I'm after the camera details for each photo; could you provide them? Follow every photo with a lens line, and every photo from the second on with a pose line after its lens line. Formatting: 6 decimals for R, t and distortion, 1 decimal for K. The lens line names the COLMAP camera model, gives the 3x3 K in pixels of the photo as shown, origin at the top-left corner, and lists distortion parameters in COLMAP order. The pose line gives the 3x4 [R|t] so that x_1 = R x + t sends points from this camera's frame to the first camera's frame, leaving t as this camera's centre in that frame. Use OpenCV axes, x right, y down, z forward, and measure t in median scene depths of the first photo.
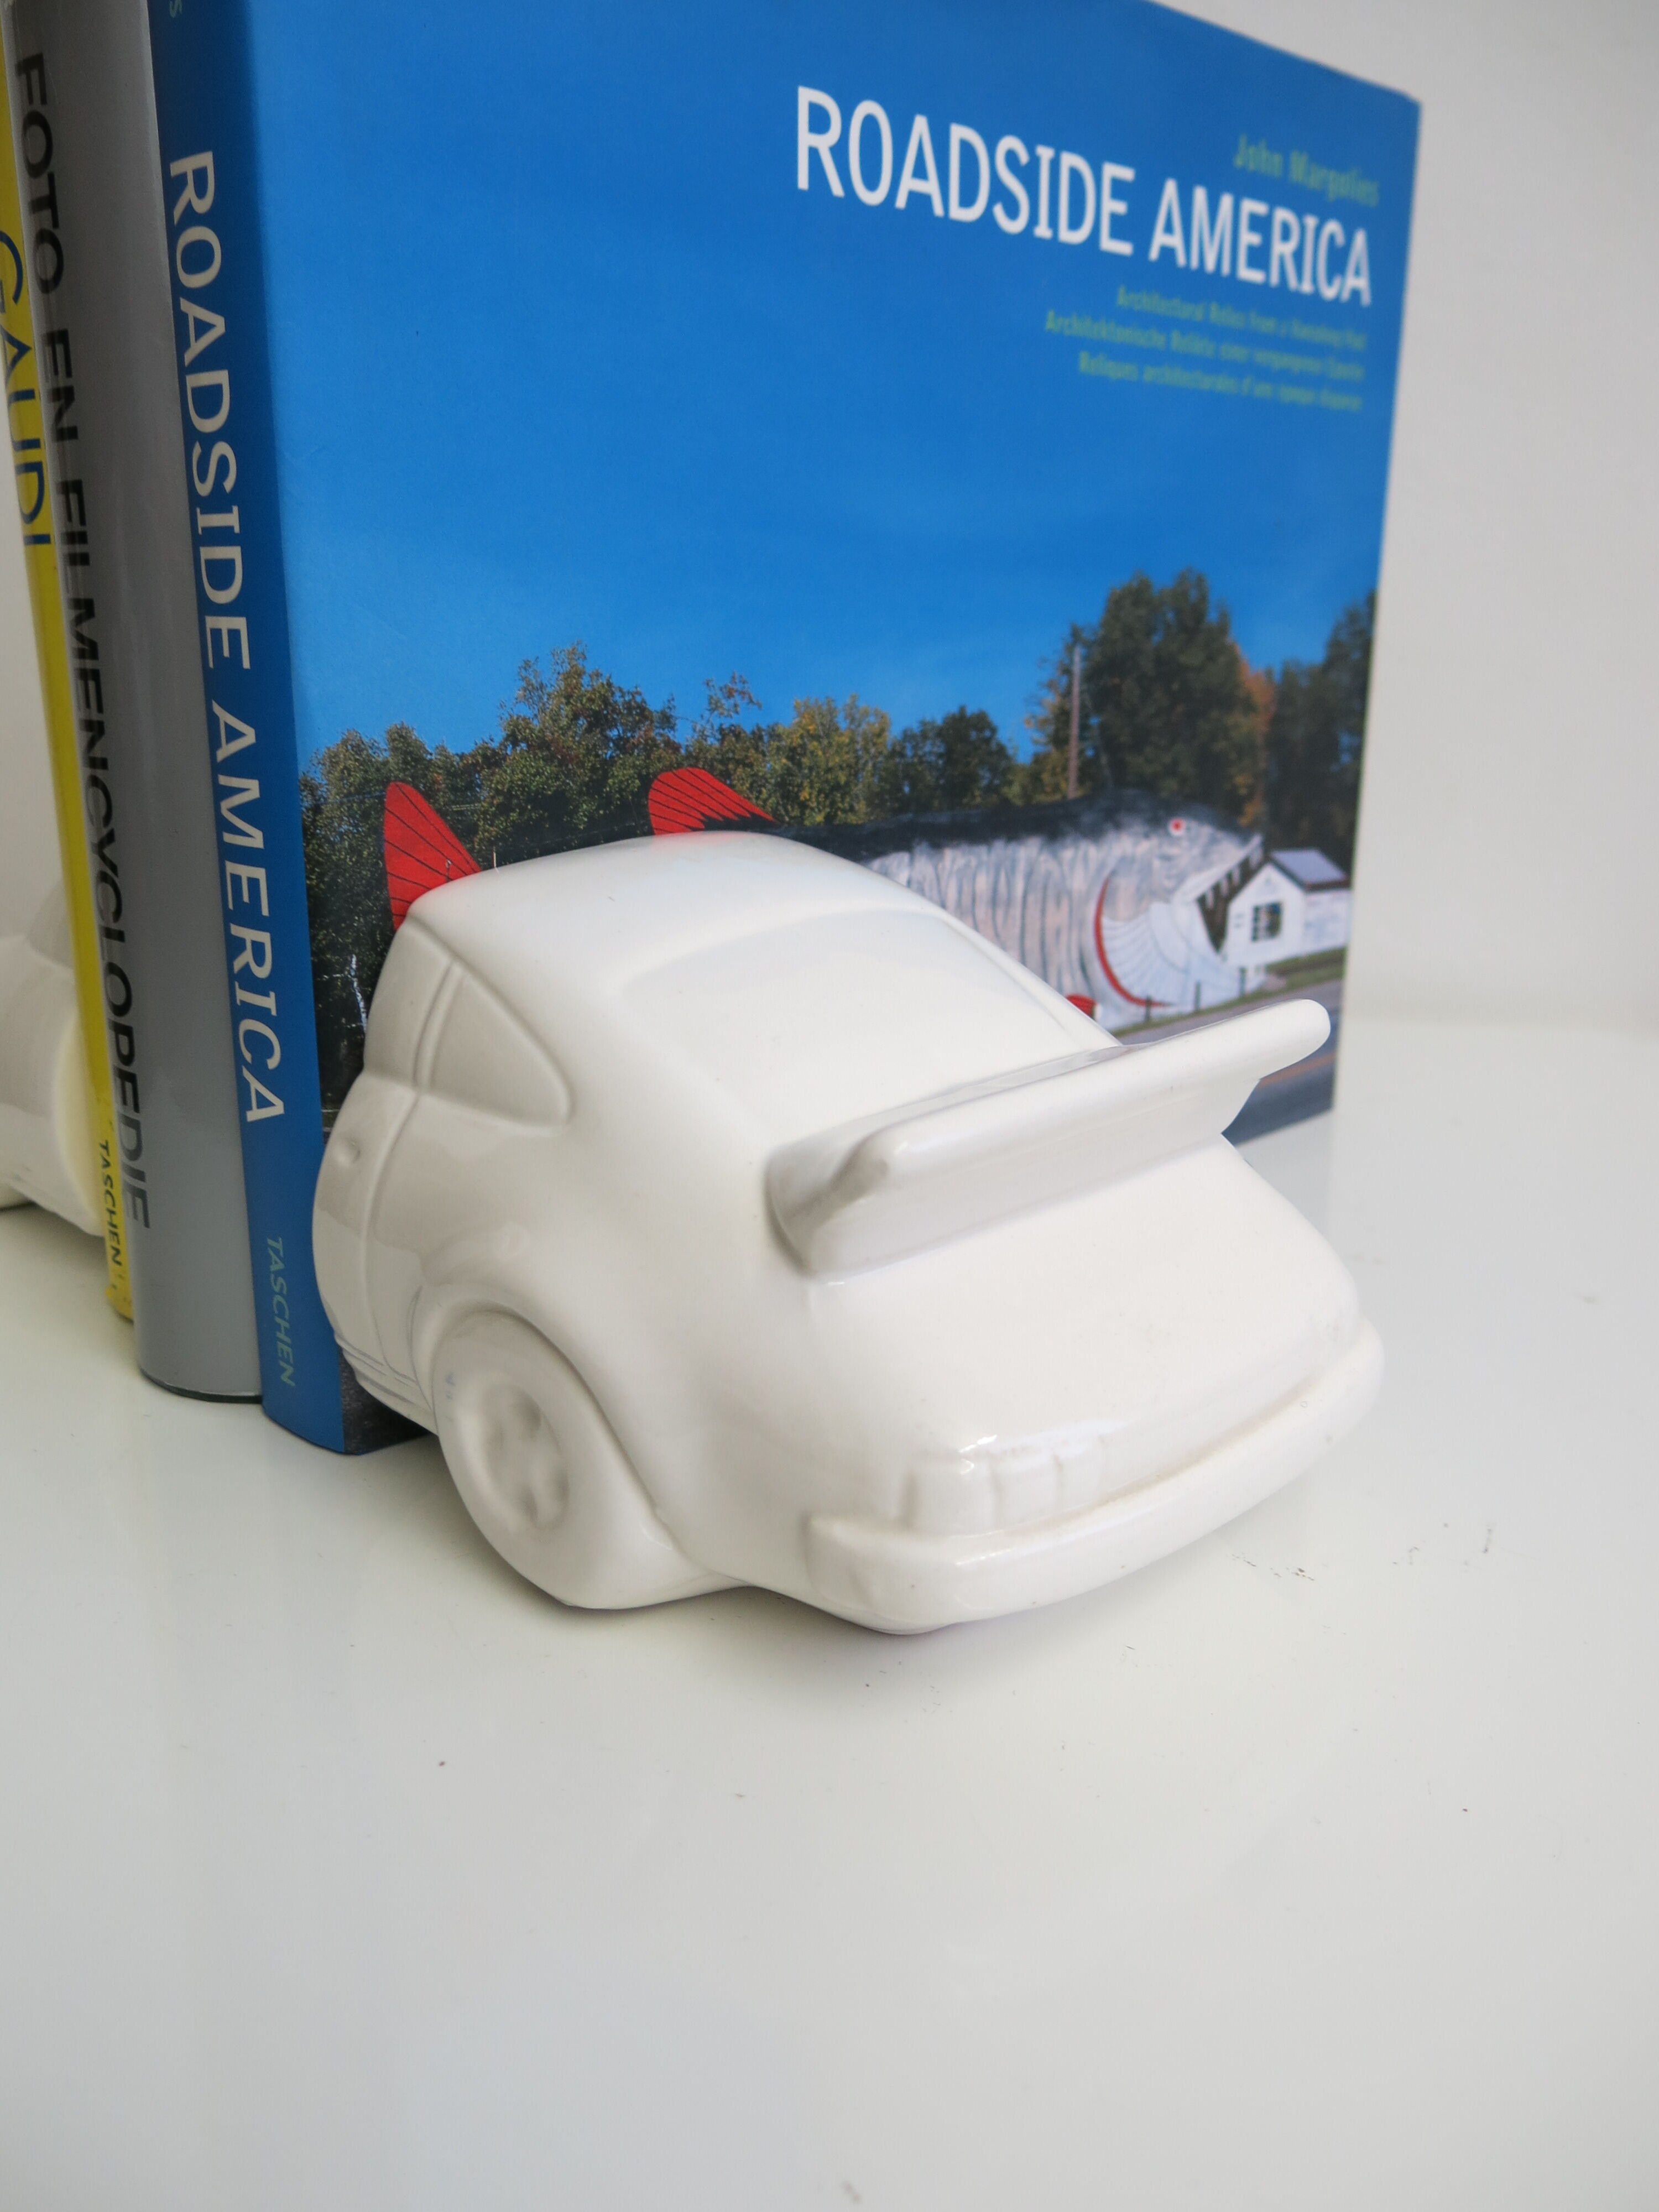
lens RADIAL K [[1781.6, 0, 829.5], [0, 1781.6, 1106.0], [0, 0, 1]] dist [-0.039266, 0.009889]
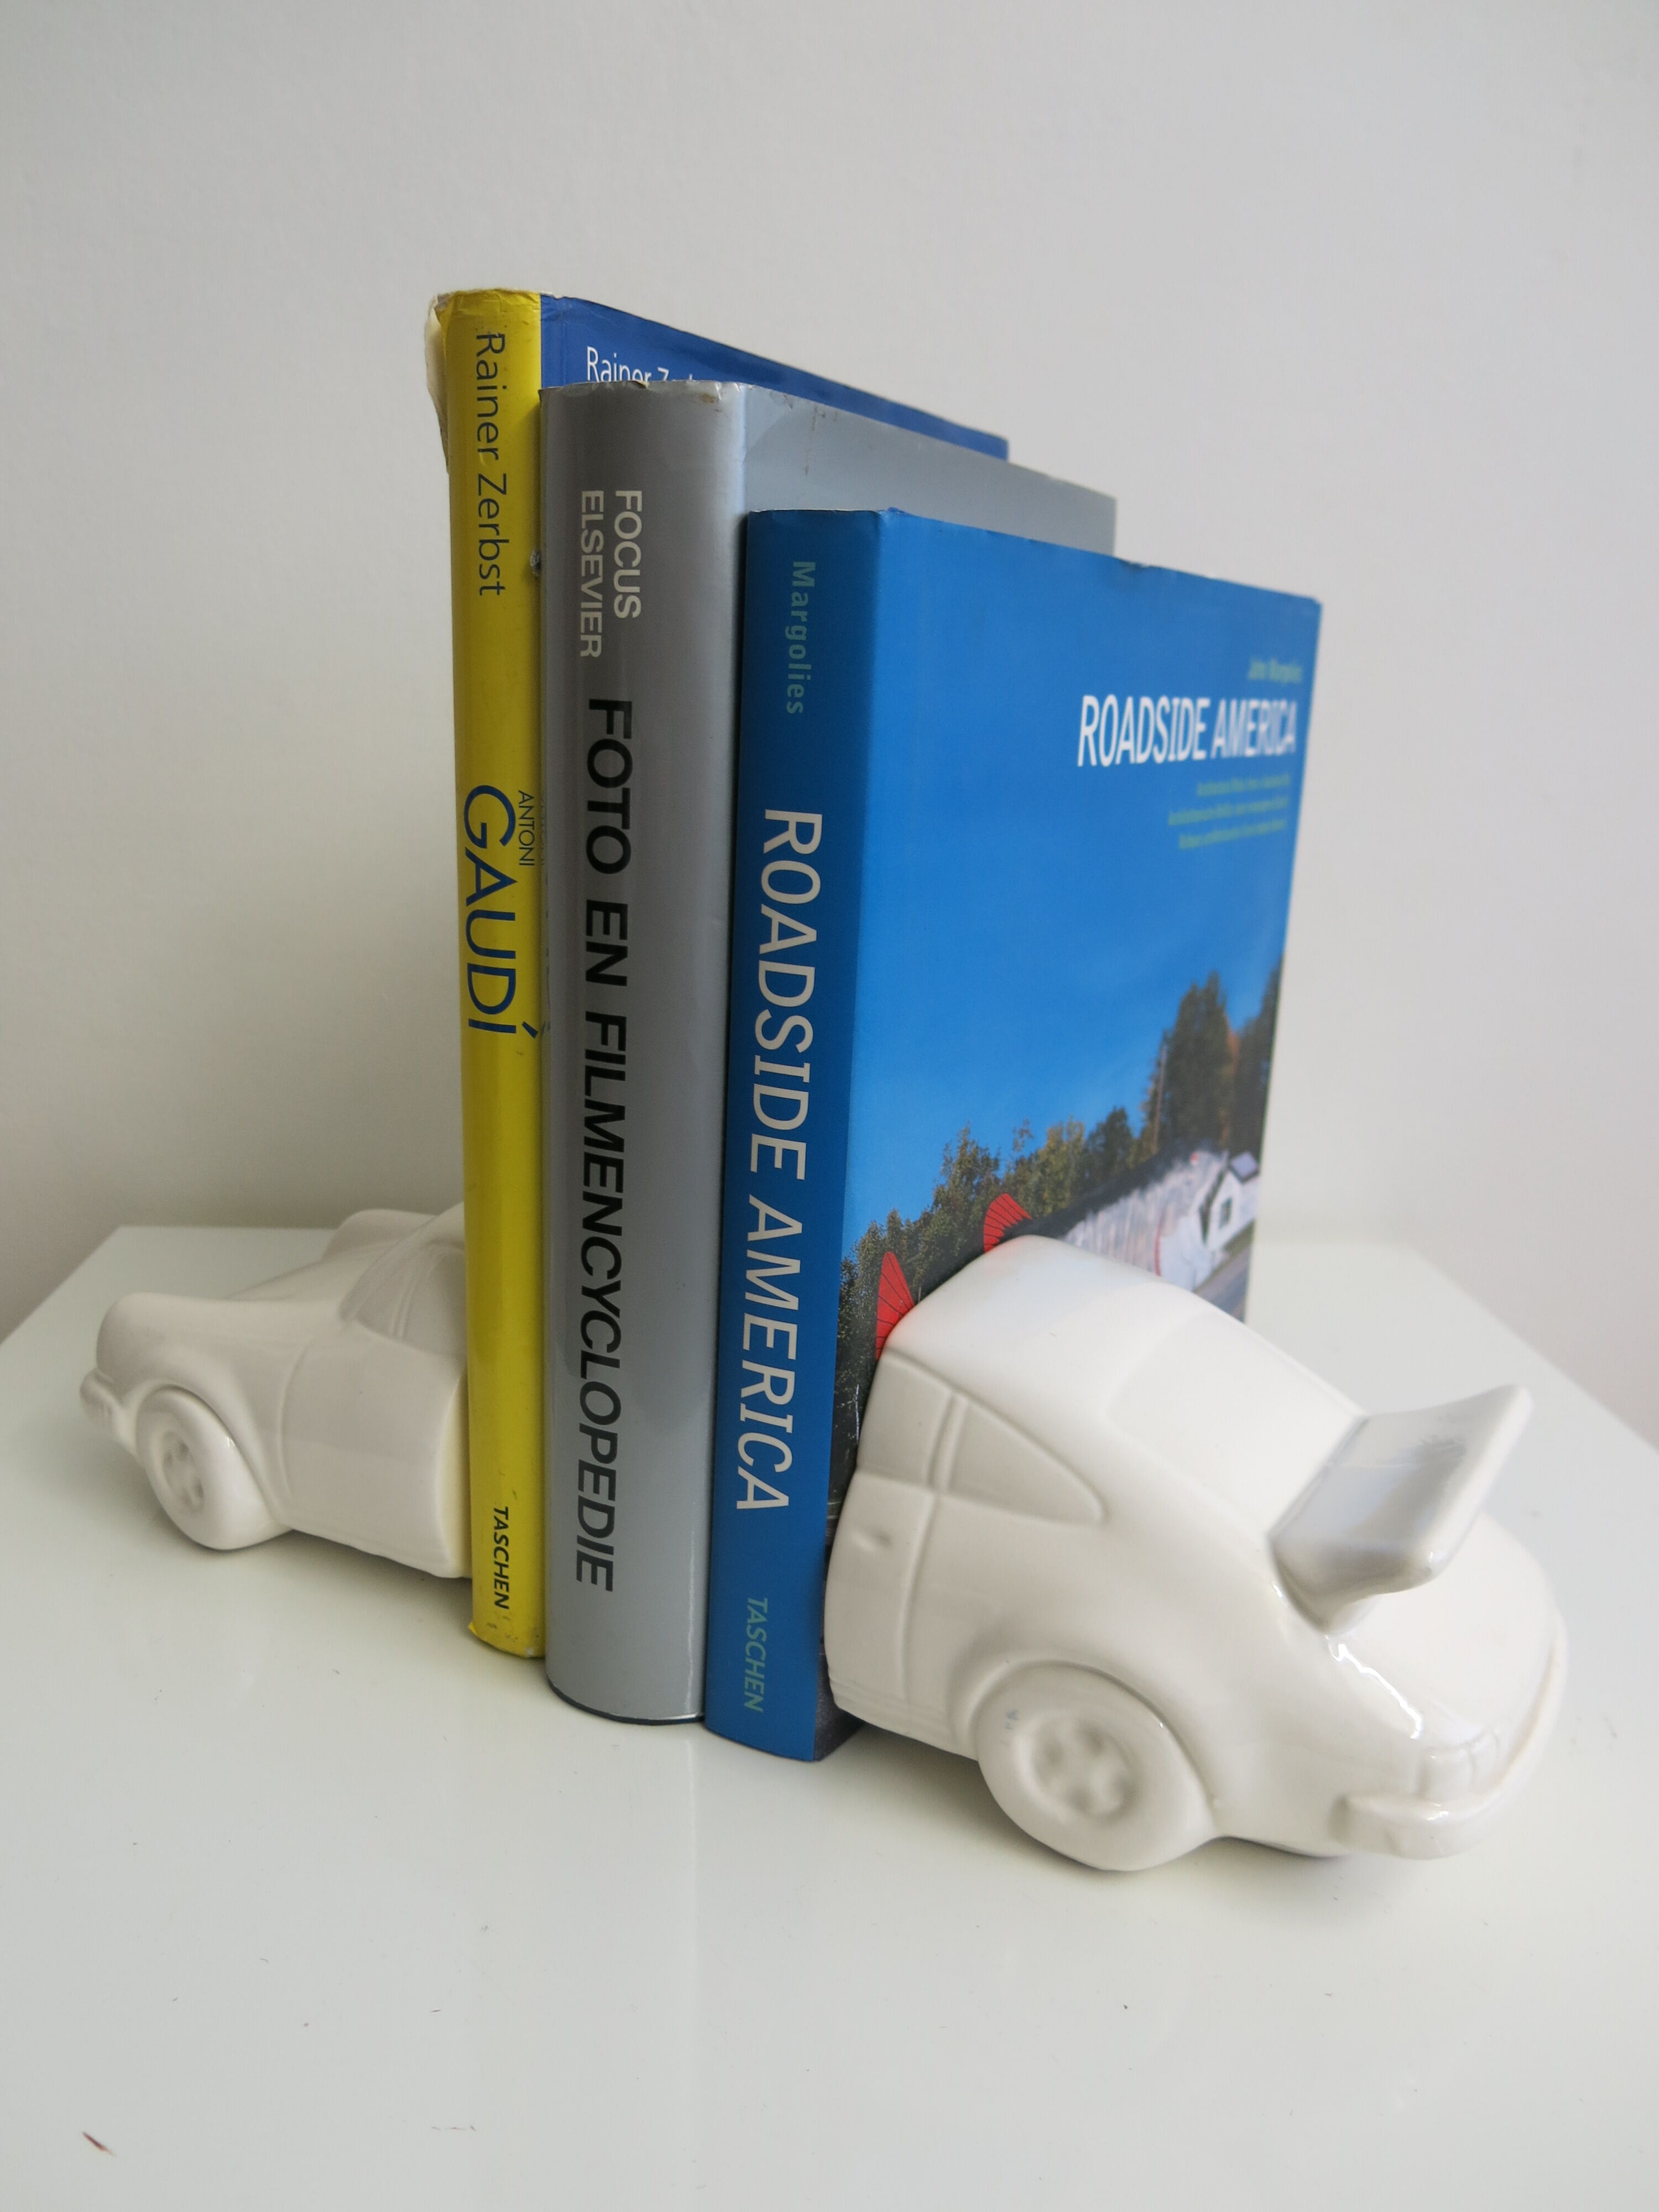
lens RADIAL K [[1754.7, 0, 829.5], [0, 1754.7, 1106.0], [0, 0, 1]] dist [-0.069160, 0.132976]
pose [[0.959463, -0.025289, 0.280696, -0.592144], [0.037341, 0.998592, -0.037669, -0.222367], [-0.279349, 0.046624, 0.959057, -0.218779]]
